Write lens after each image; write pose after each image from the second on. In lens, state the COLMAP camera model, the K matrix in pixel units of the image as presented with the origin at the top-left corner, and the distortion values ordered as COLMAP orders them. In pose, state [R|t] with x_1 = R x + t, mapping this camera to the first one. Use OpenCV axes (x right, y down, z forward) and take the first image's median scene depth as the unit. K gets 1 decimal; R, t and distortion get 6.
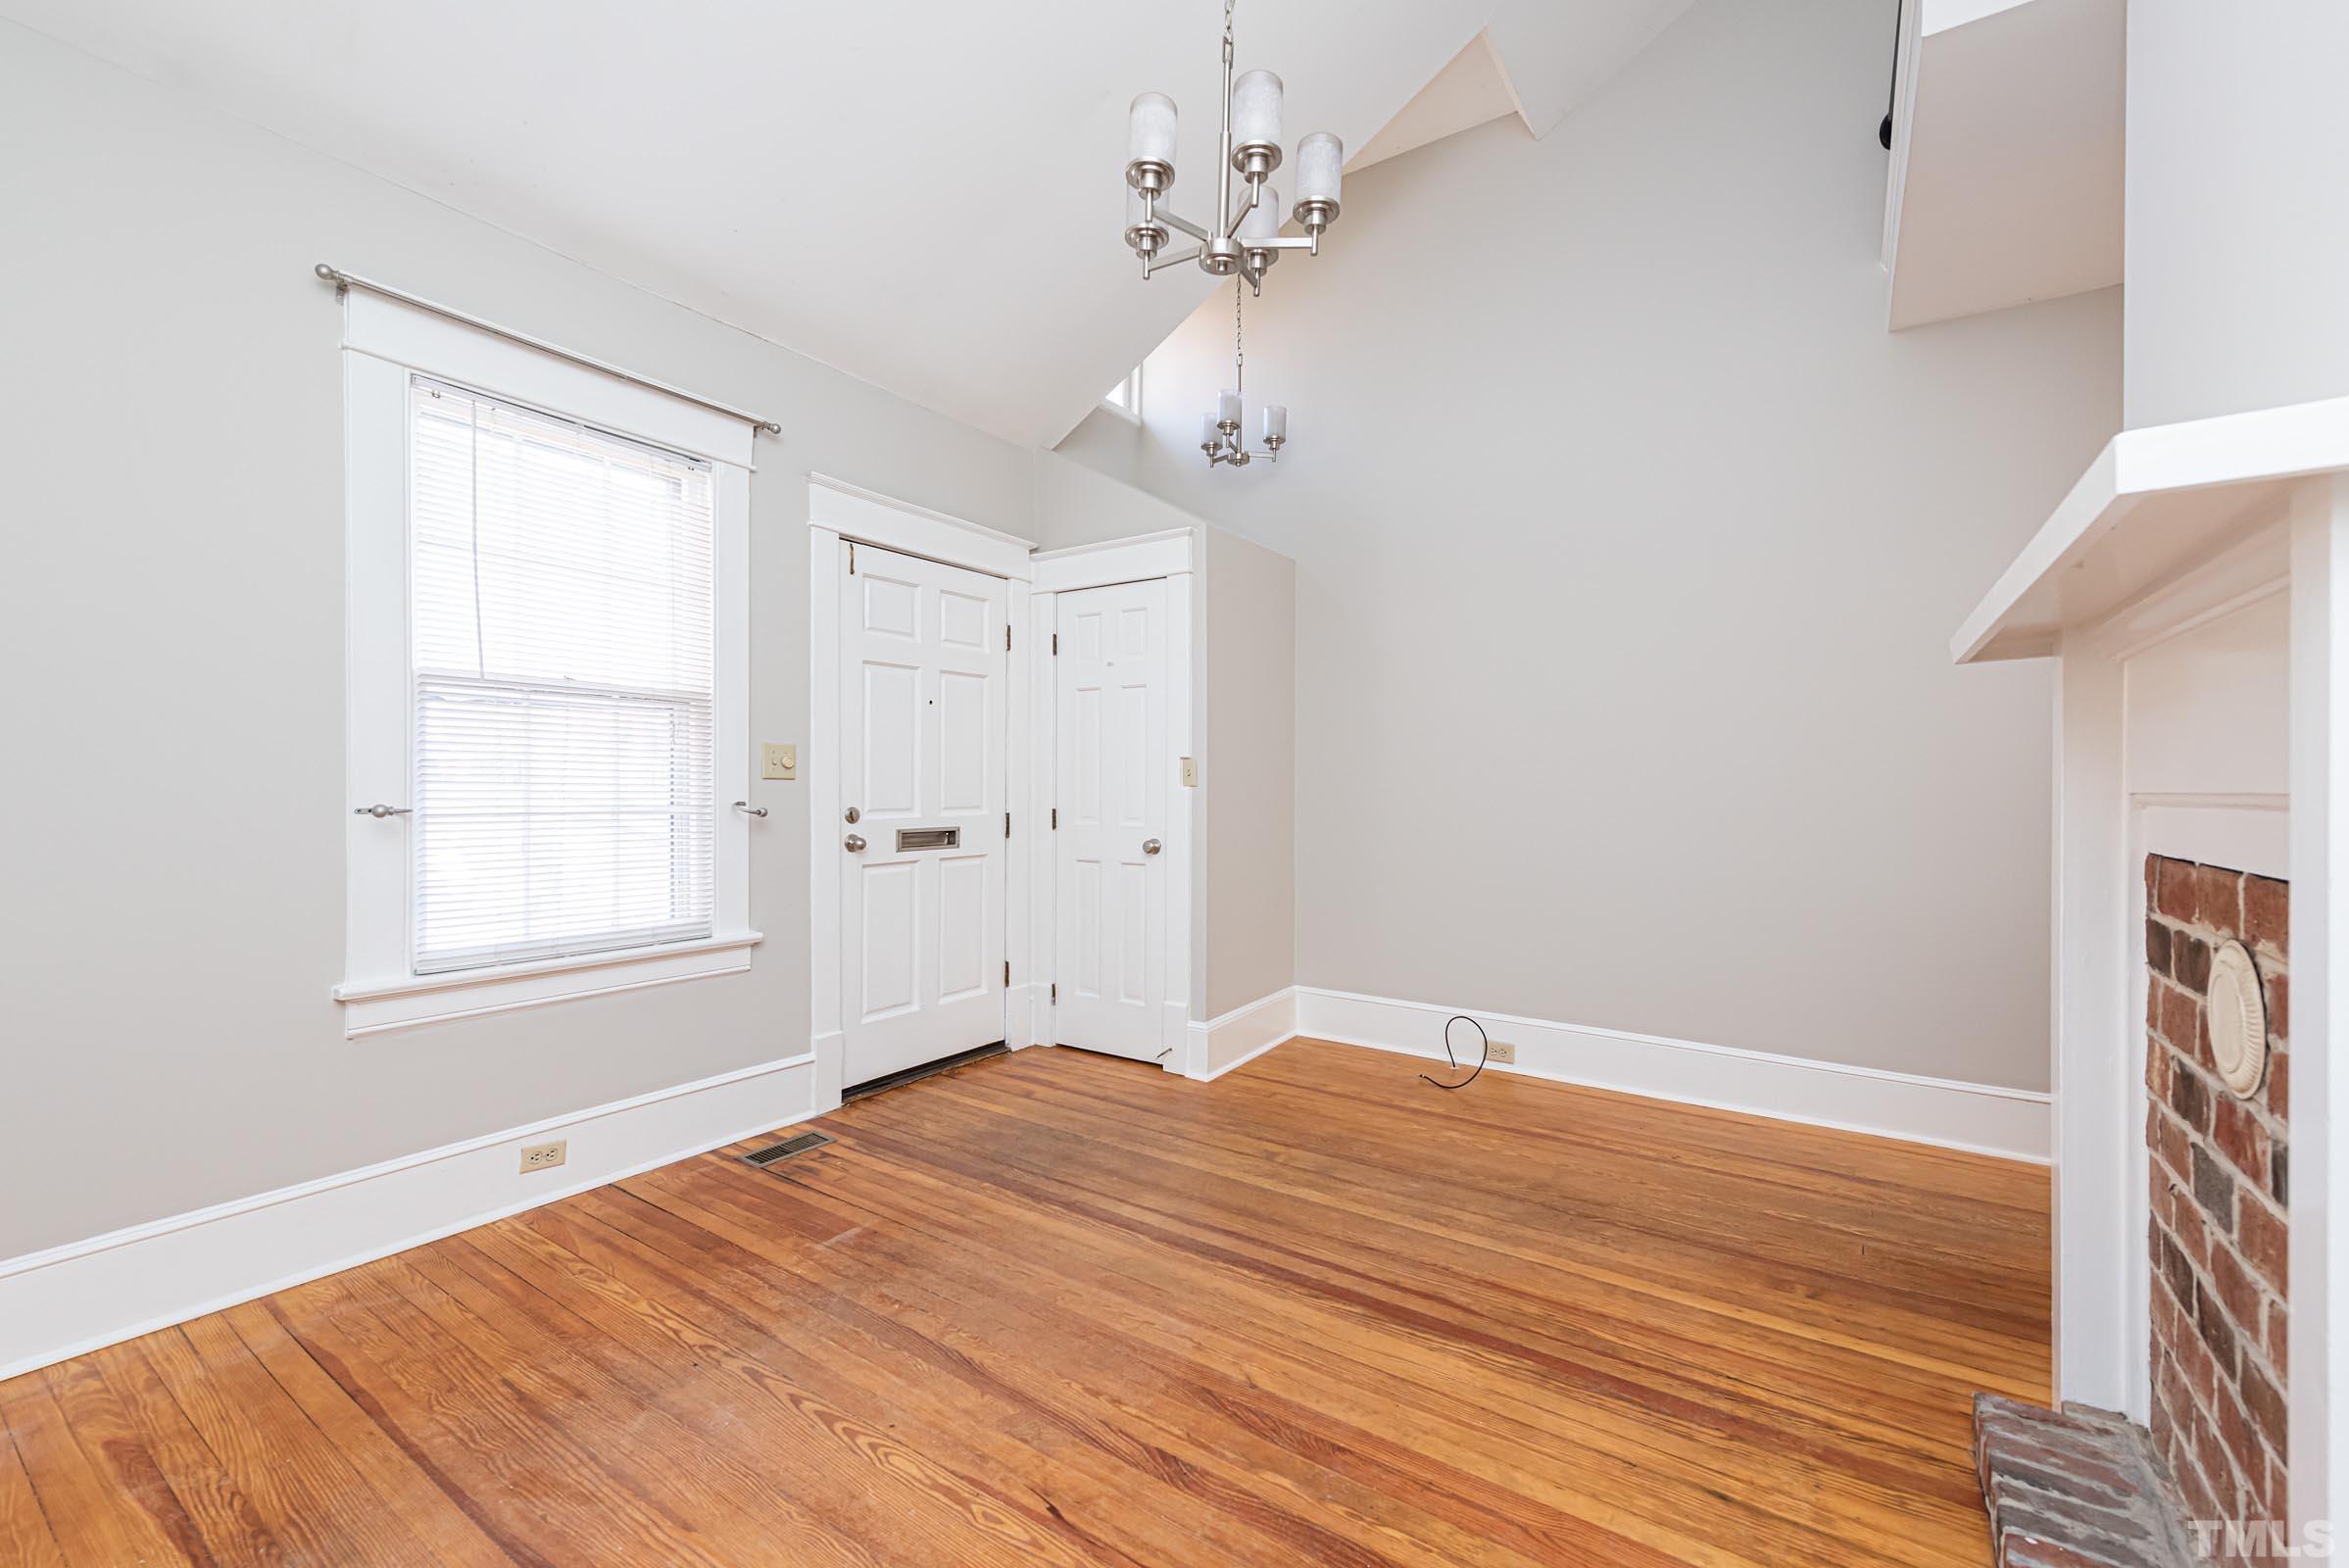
lens RADIAL K [[981.0, 0, 1160.7], [0, 981.0, 783.5], [0, 0, 1]] dist [0.006455, -0.001686]
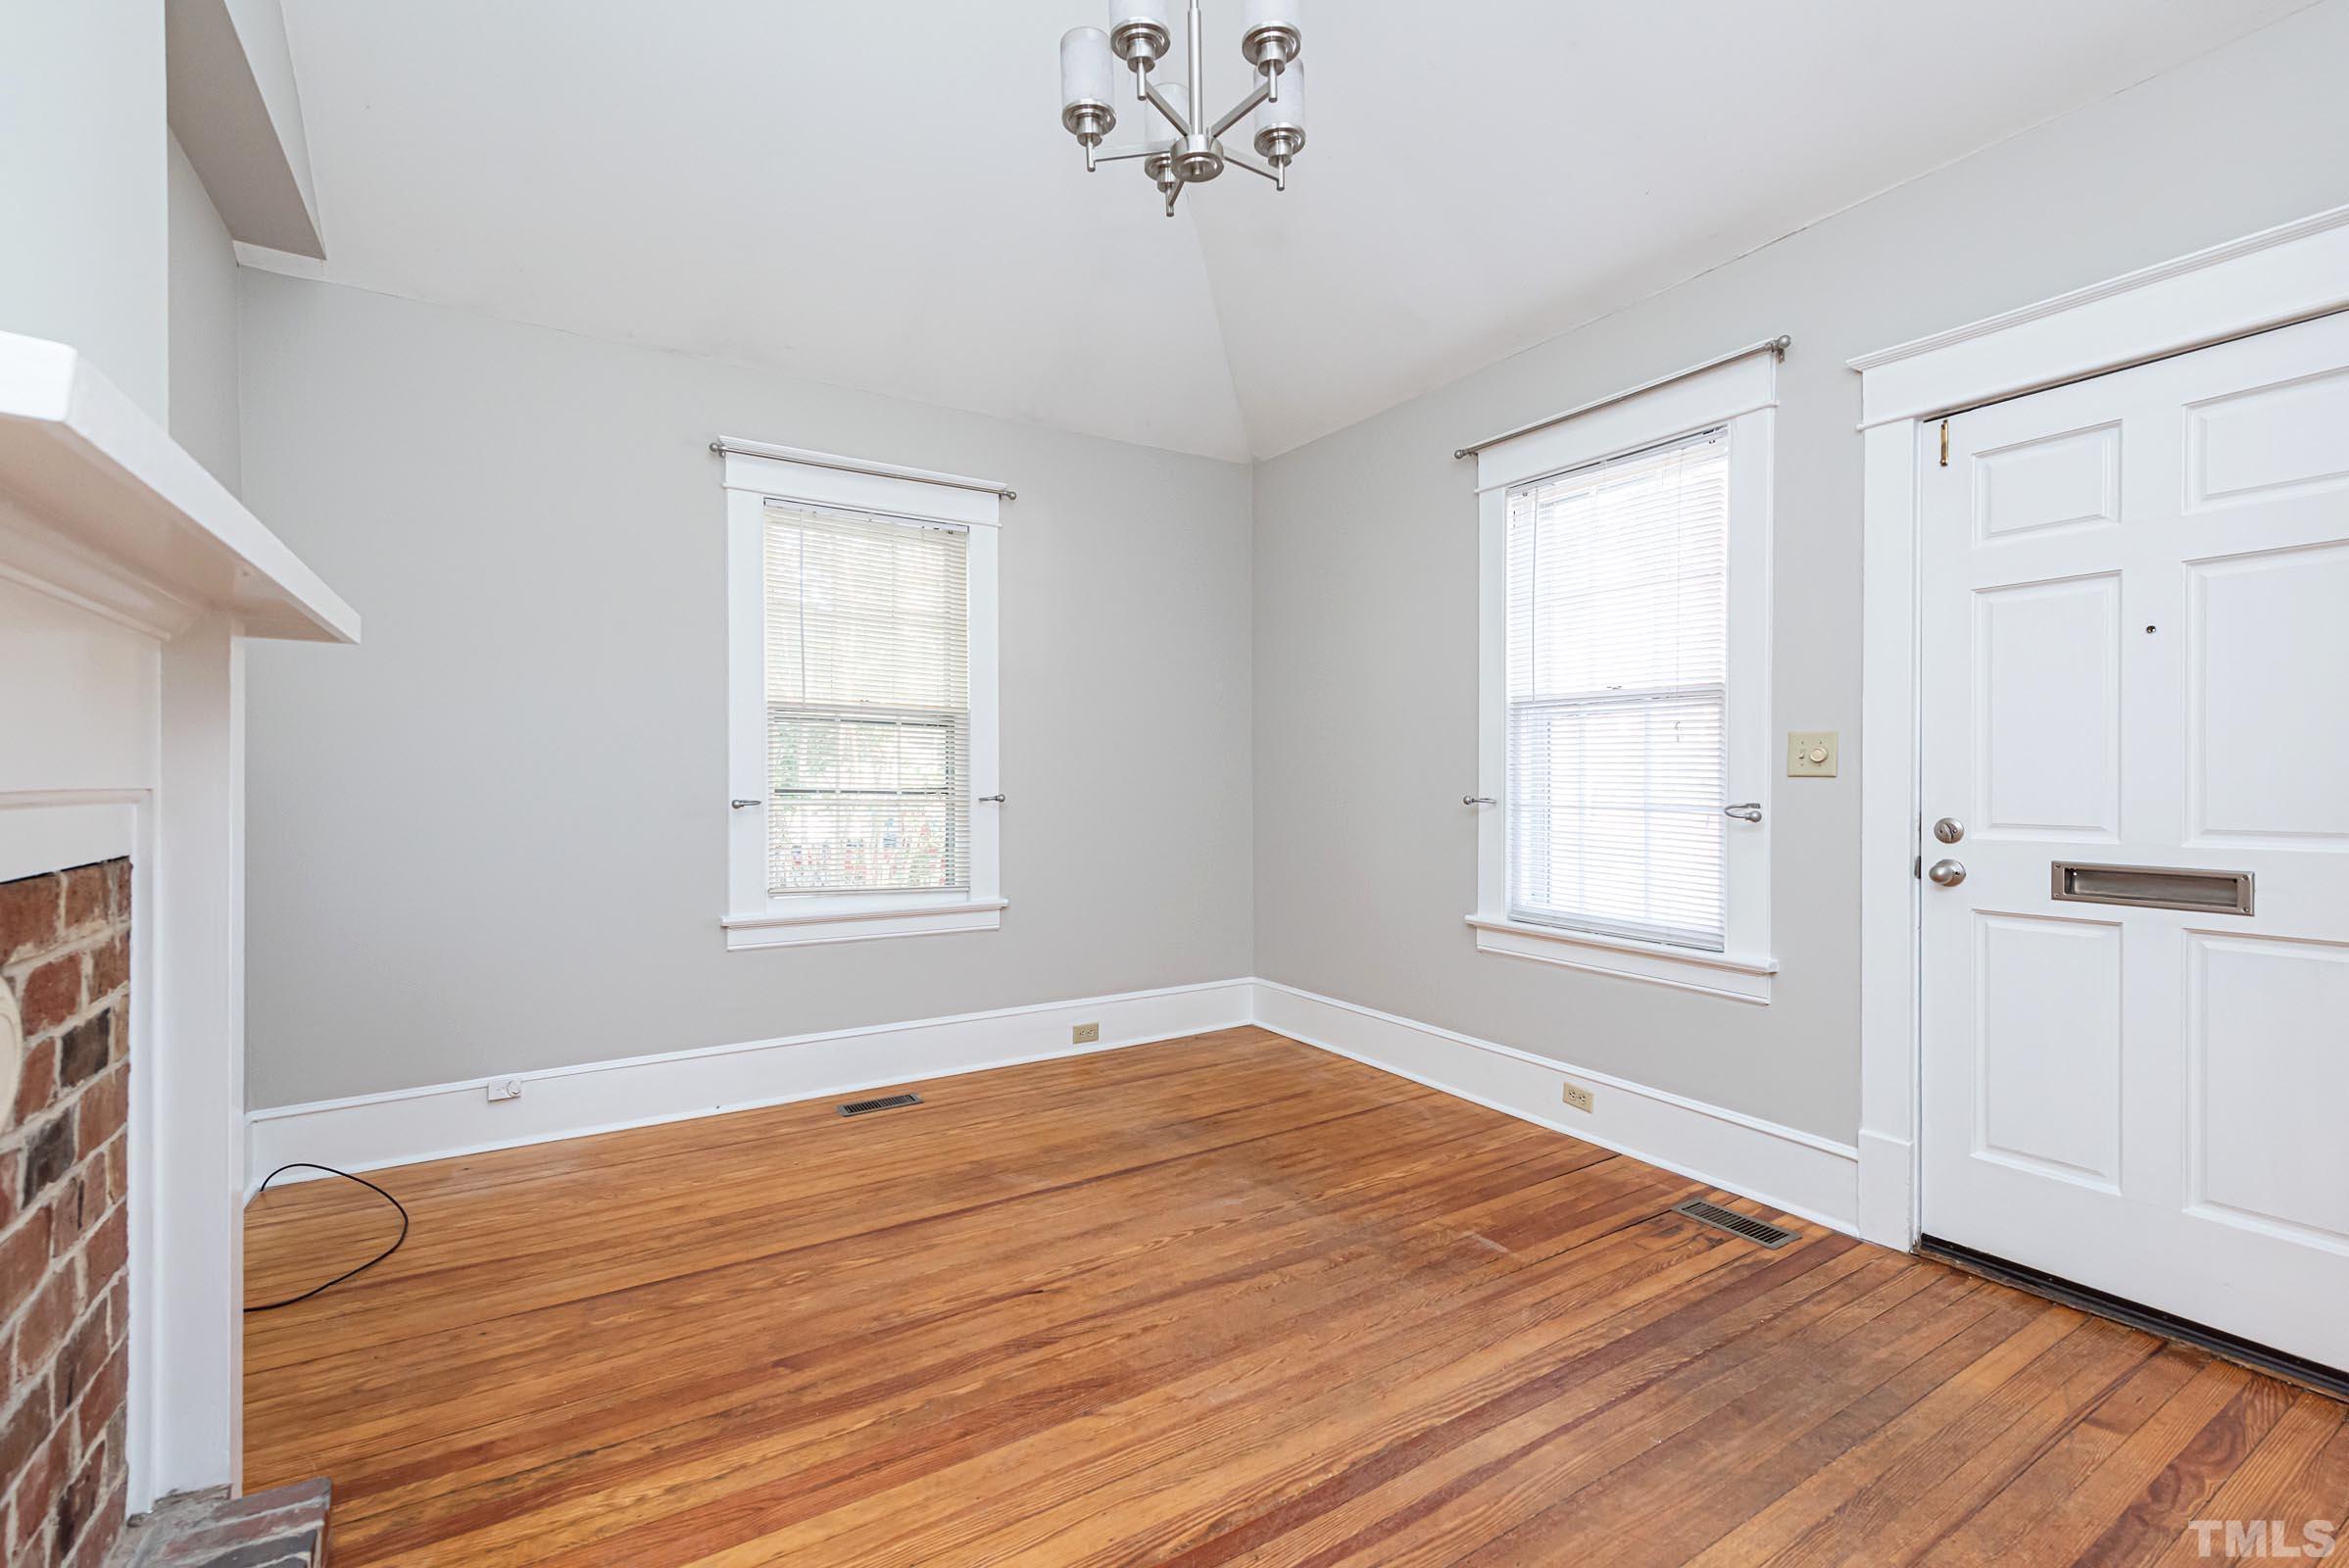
lens RADIAL K [[1040.3, 0, 1191.9], [0, 1040.3, 785.5], [0, 0, 1]] dist [0.012653, -0.003113]
pose [[-0.402485, 0.003027, -0.915422, 0.718377], [-0.001266, 0.999992, 0.003864, -0.000020], [0.915426, 0.002714, -0.402477, 1.099787]]
